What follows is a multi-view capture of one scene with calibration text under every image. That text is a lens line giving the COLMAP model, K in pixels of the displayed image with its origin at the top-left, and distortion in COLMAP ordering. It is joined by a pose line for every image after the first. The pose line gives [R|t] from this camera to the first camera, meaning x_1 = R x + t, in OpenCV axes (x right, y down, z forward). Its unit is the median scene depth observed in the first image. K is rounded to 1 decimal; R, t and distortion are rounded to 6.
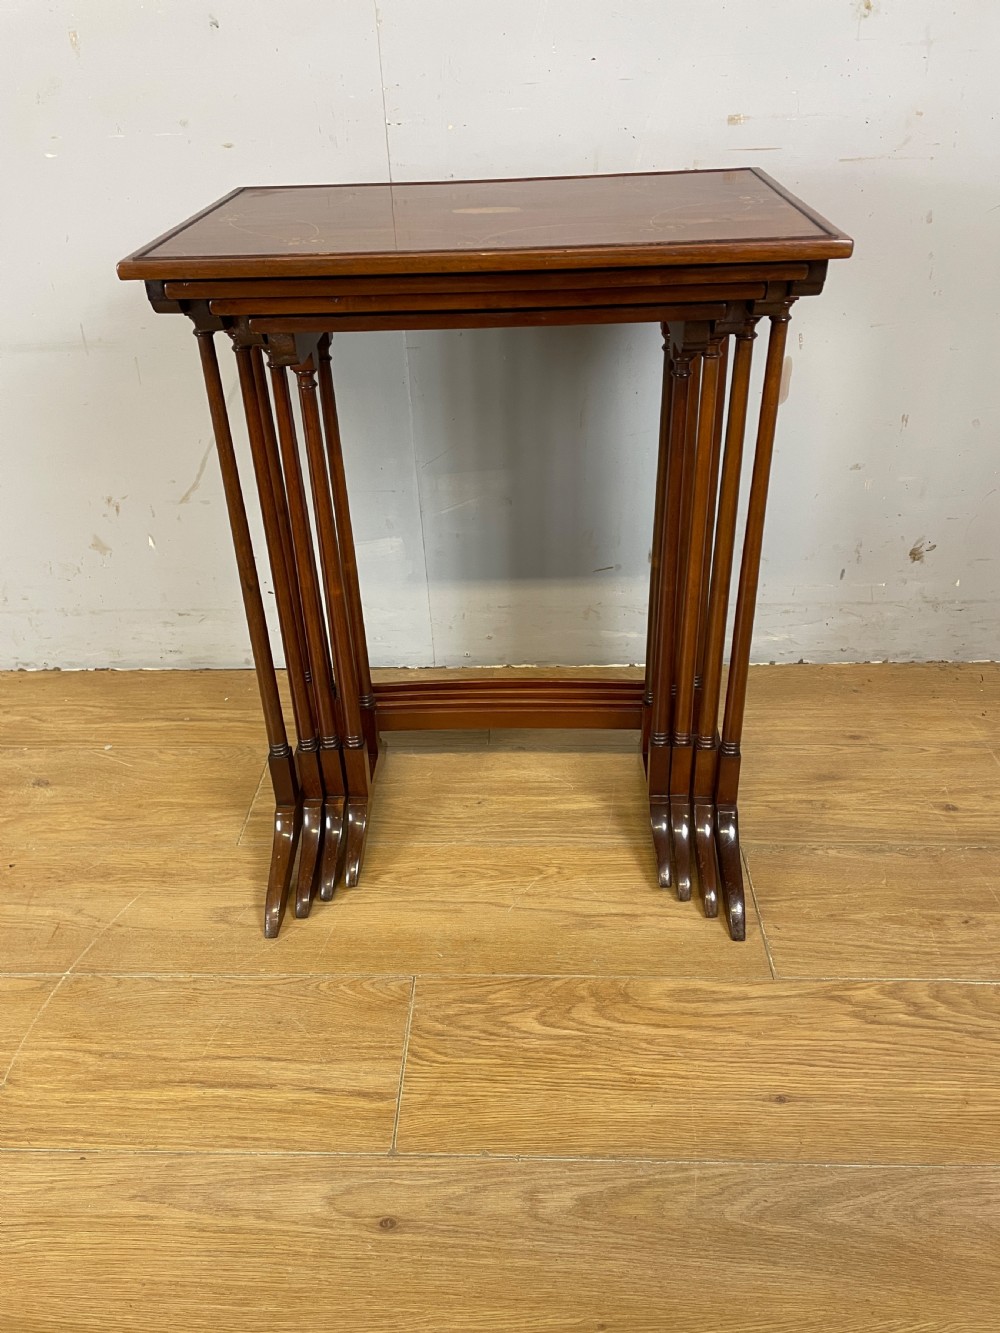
lens RADIAL K [[1005.5, 0, 491.4], [0, 1005.5, 659.3], [0, 0, 1]] dist [0.095360, -0.123110]
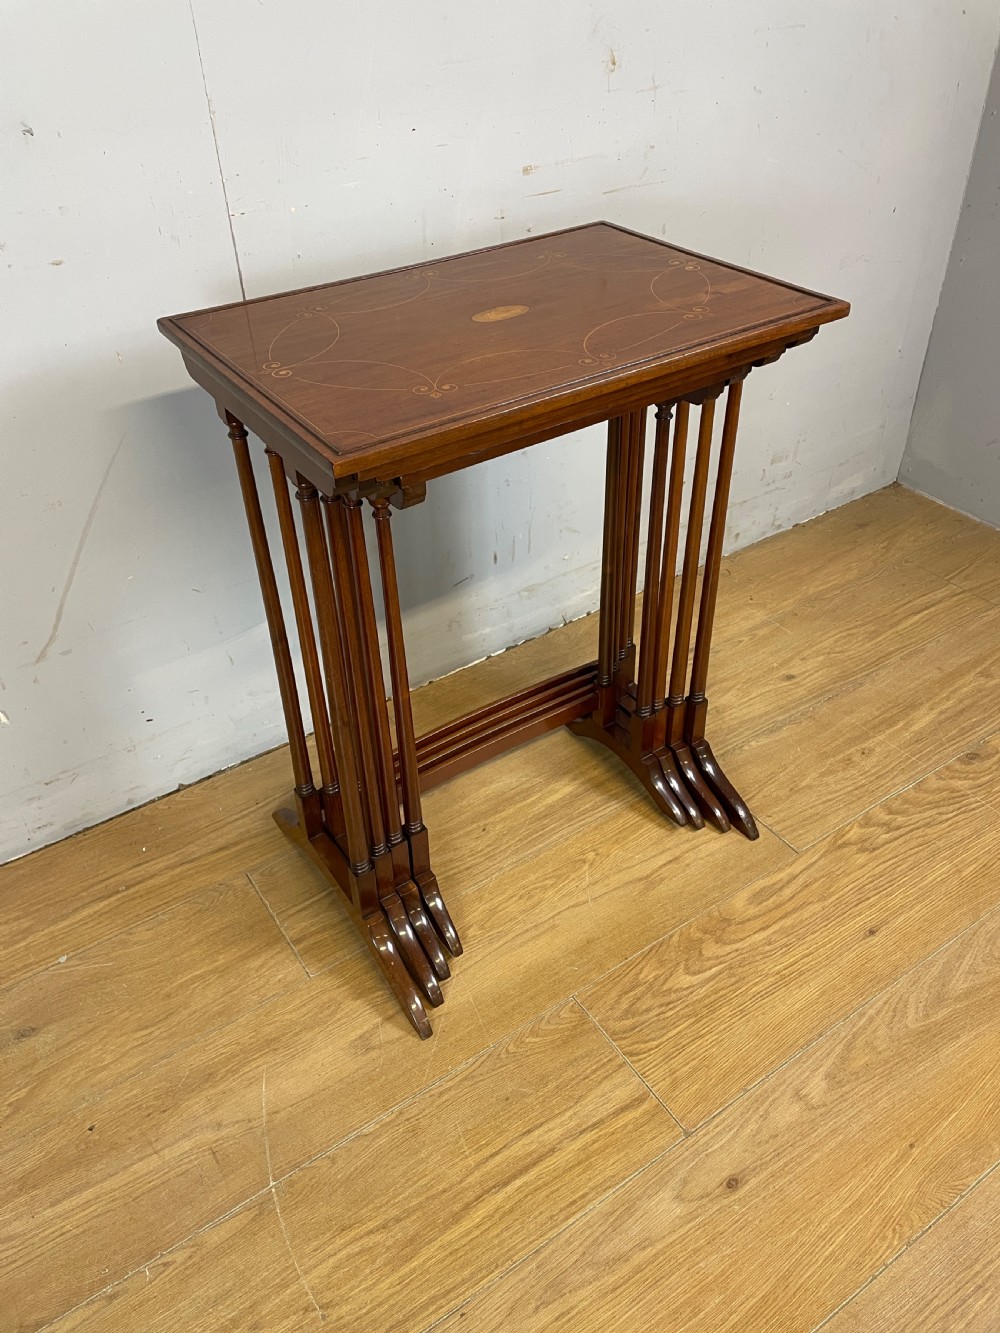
lens RADIAL K [[1005.5, 0, 500.3], [0, 1005.5, 653.3], [0, 0, 1]] dist [0.095360, -0.123110]
pose [[0.807443, -0.344696, 0.478769, -0.524906], [0.315320, 0.938060, 0.143583, -0.212676], [-0.498607, 0.035030, 0.866120, 0.074589]]
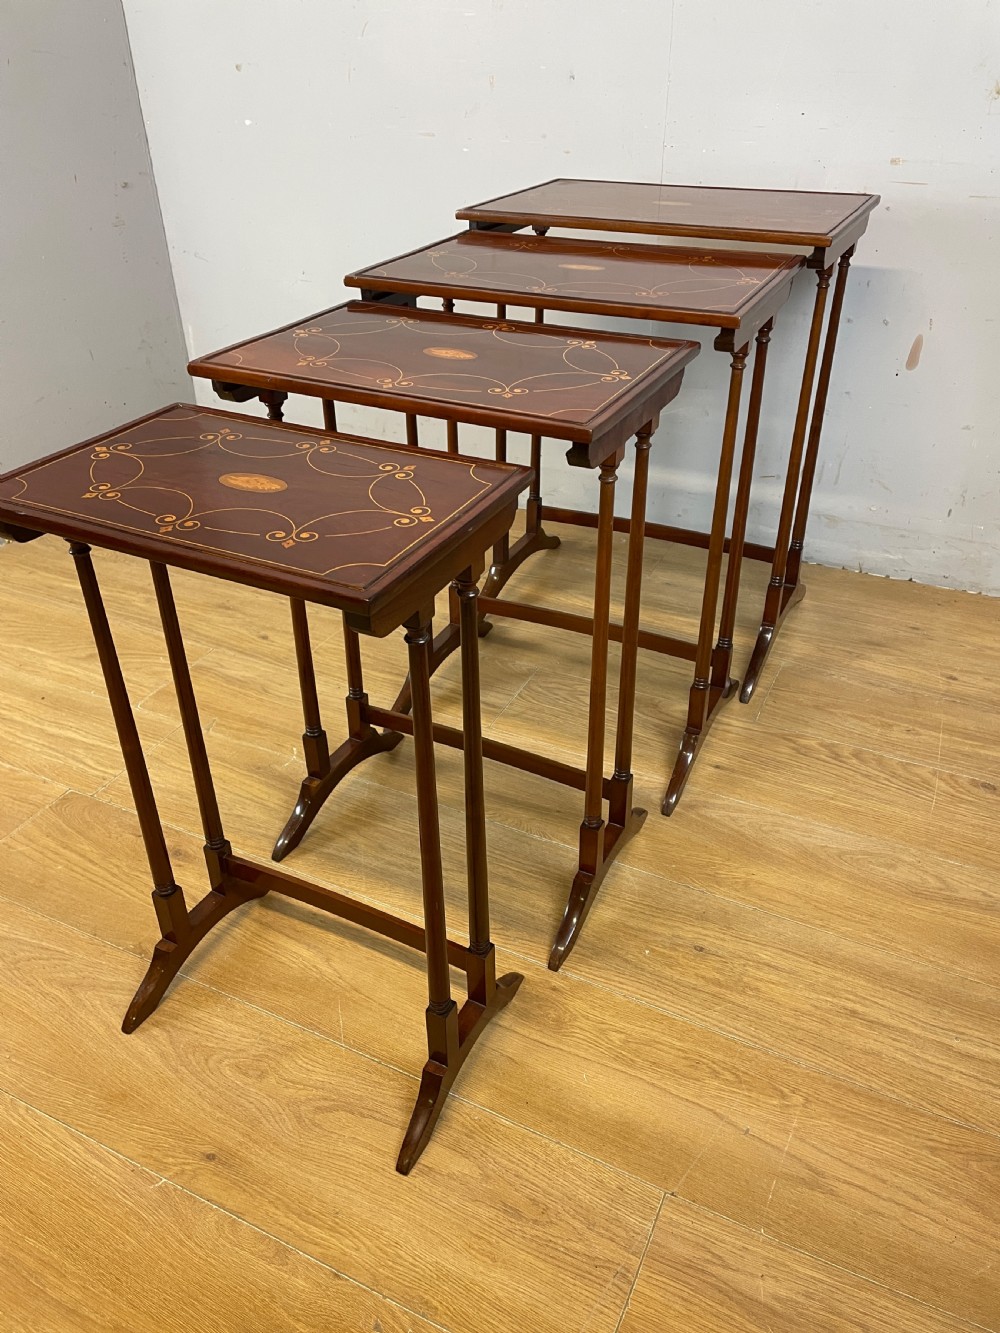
lens RADIAL K [[1005.5, 0, 504.3], [0, 1005.5, 657.9], [0, 0, 1]] dist [0.095360, -0.123110]
pose [[0.915212, 0.241127, -0.322869, 0.386646], [-0.240971, 0.969661, 0.041108, 0.238900], [0.322986, 0.040180, 0.945550, -0.546043]]
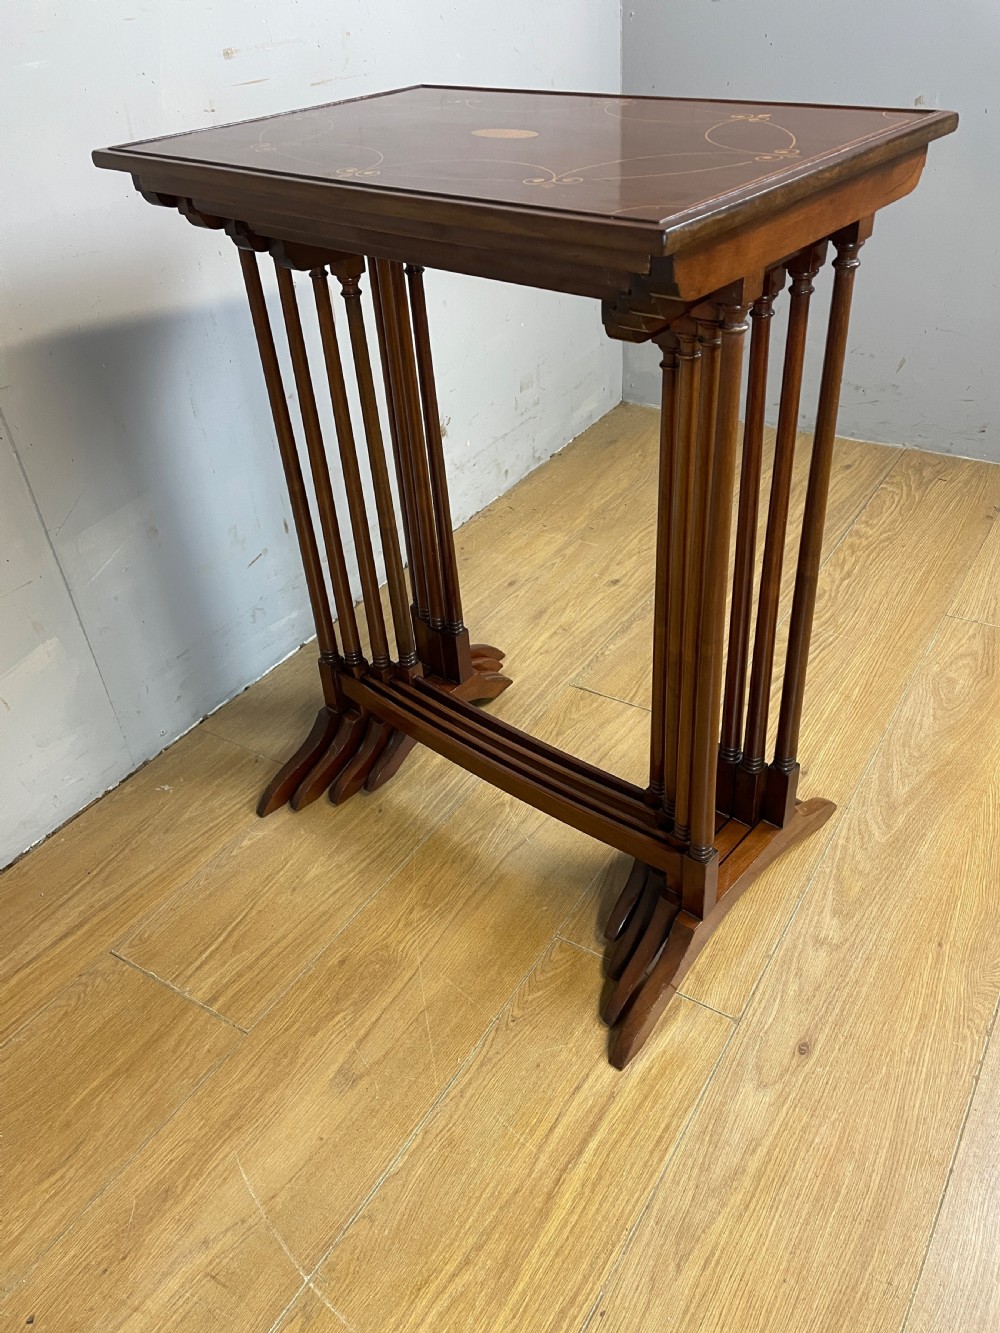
lens RADIAL K [[1005.5, 0, 511.8], [0, 1005.5, 662.5], [0, 0, 1]] dist [0.095360, -0.123110]
pose [[0.502747, -0.500411, 0.704864, -0.629153], [0.506321, 0.831361, 0.229081, -0.140849], [-0.700631, 0.241718, 0.671333, 0.316118]]
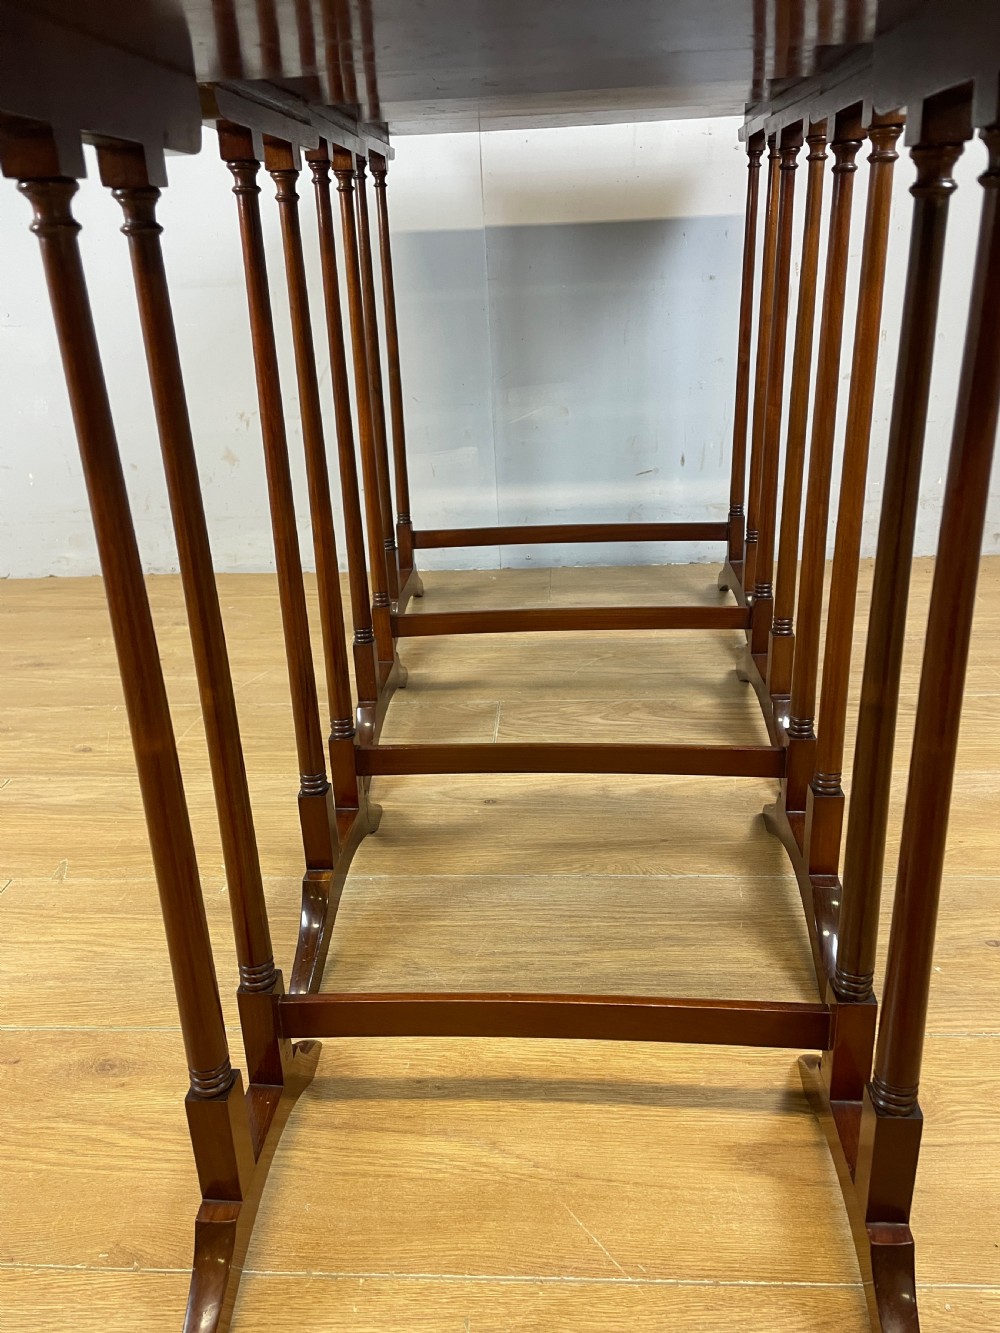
lens RADIAL K [[1005.5, 0, 501.7], [0, 1005.5, 659.1], [0, 0, 1]] dist [0.095360, -0.123110]
pose [[0.999889, 0.002108, -0.014741, -0.054284], [-0.004864, 0.981869, -0.189498, 0.481578], [0.014074, 0.189549, 0.981770, -0.198076]]
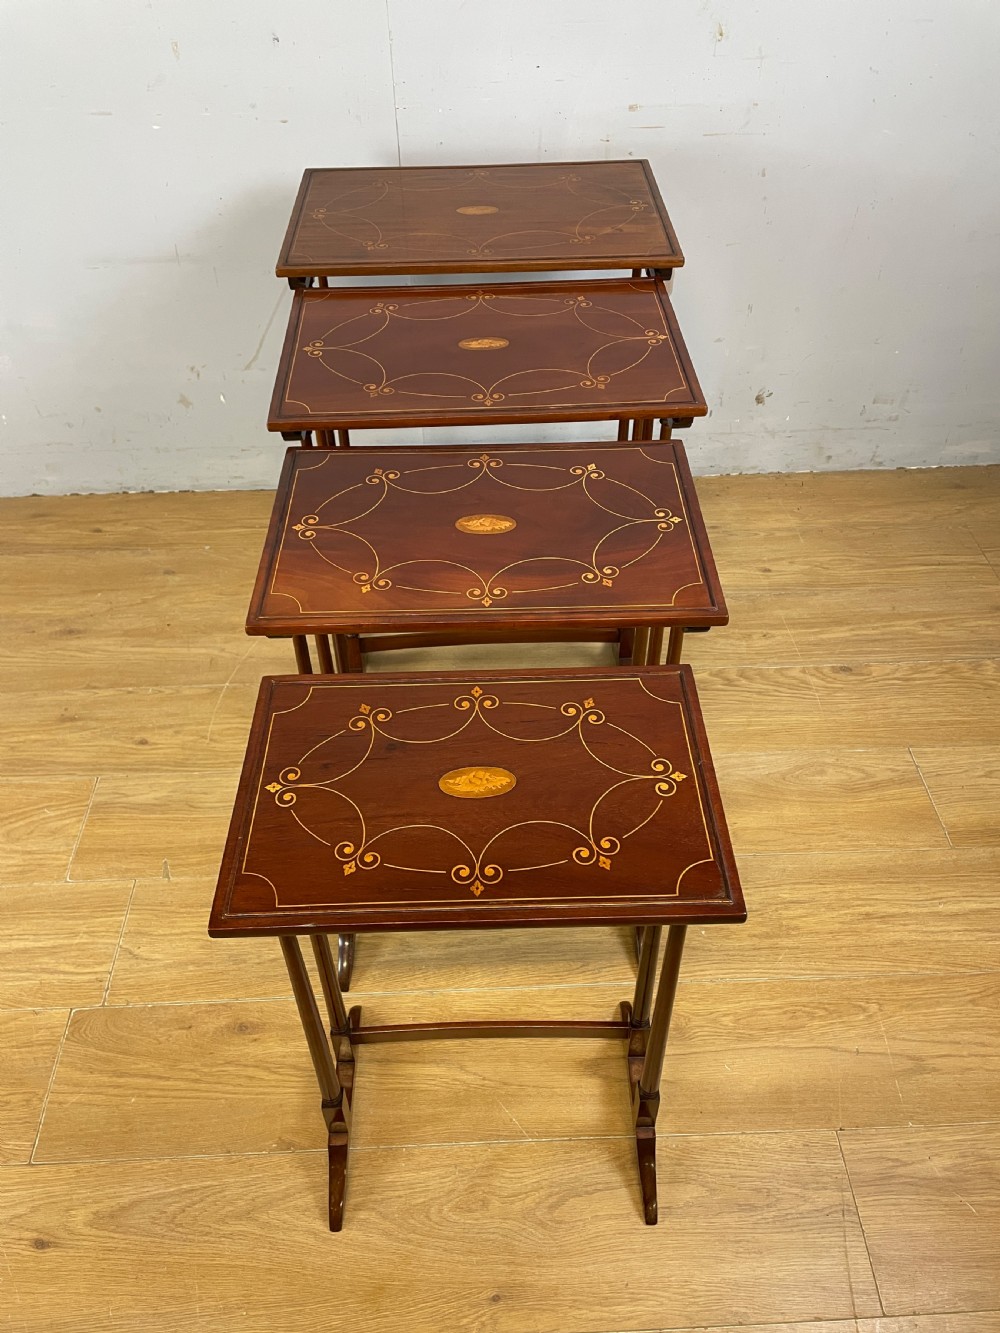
lens RADIAL K [[1005.5, 0, 500.6], [0, 1005.5, 655.0], [0, 0, 1]] dist [0.095360, -0.123110]
pose [[0.996974, -0.035006, 0.069413, -0.087493], [0.020782, 0.980397, 0.195931, -0.048231], [-0.074911, -0.193896, 0.978158, -0.612183]]
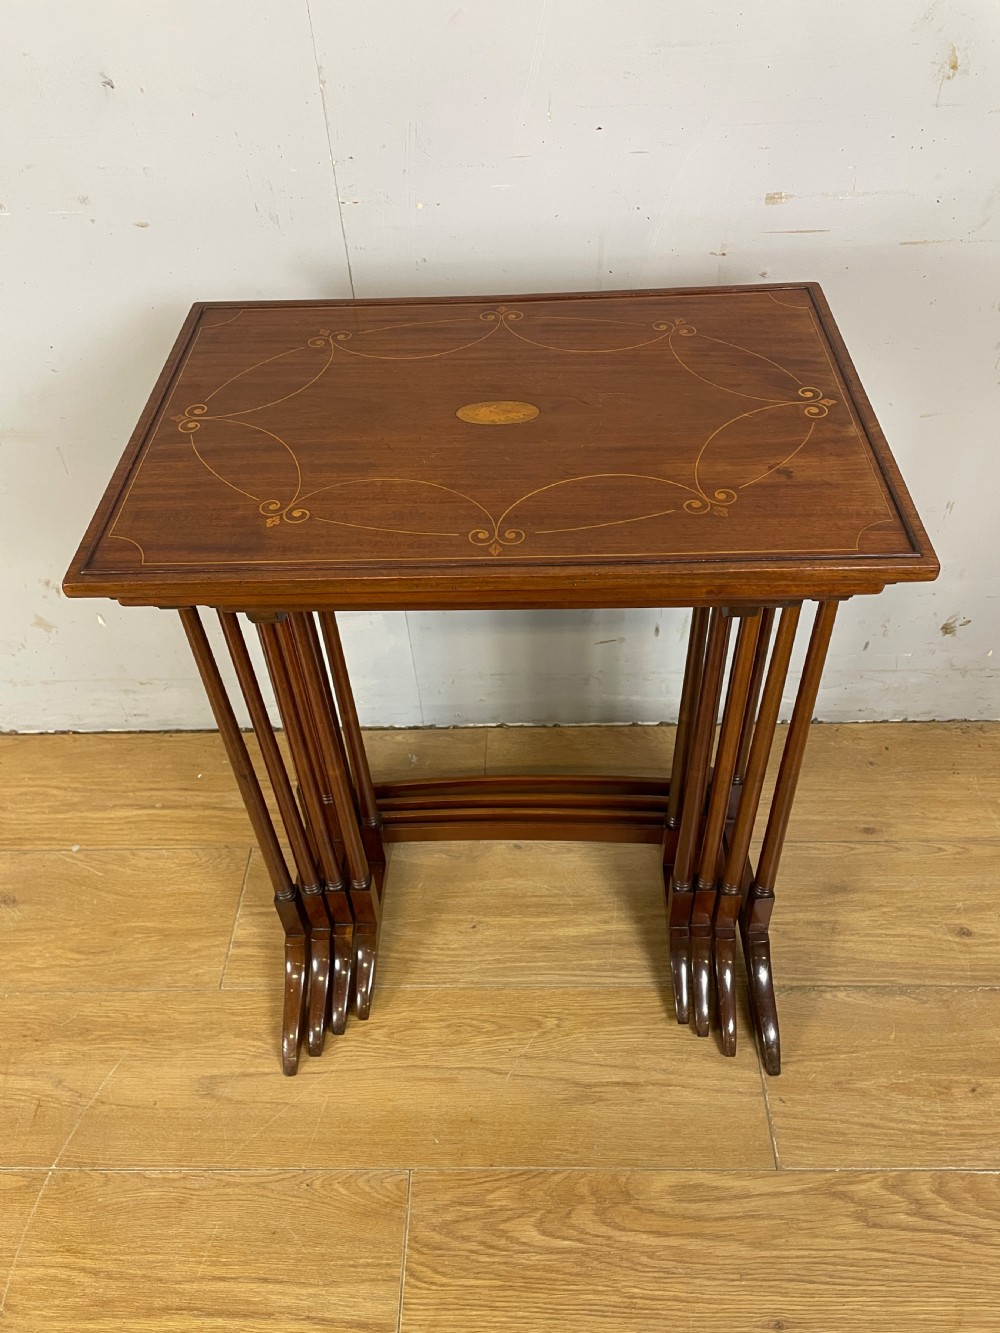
lens RADIAL K [[1005.5, 0, 508.4], [0, 1005.5, 659.2], [0, 0, 1]] dist [0.095360, -0.123110]
pose [[0.999677, -0.017755, 0.018200, 0.008900], [0.013185, 0.974036, 0.226010, -0.377080], [-0.021740, -0.225697, 0.973955, 0.150317]]
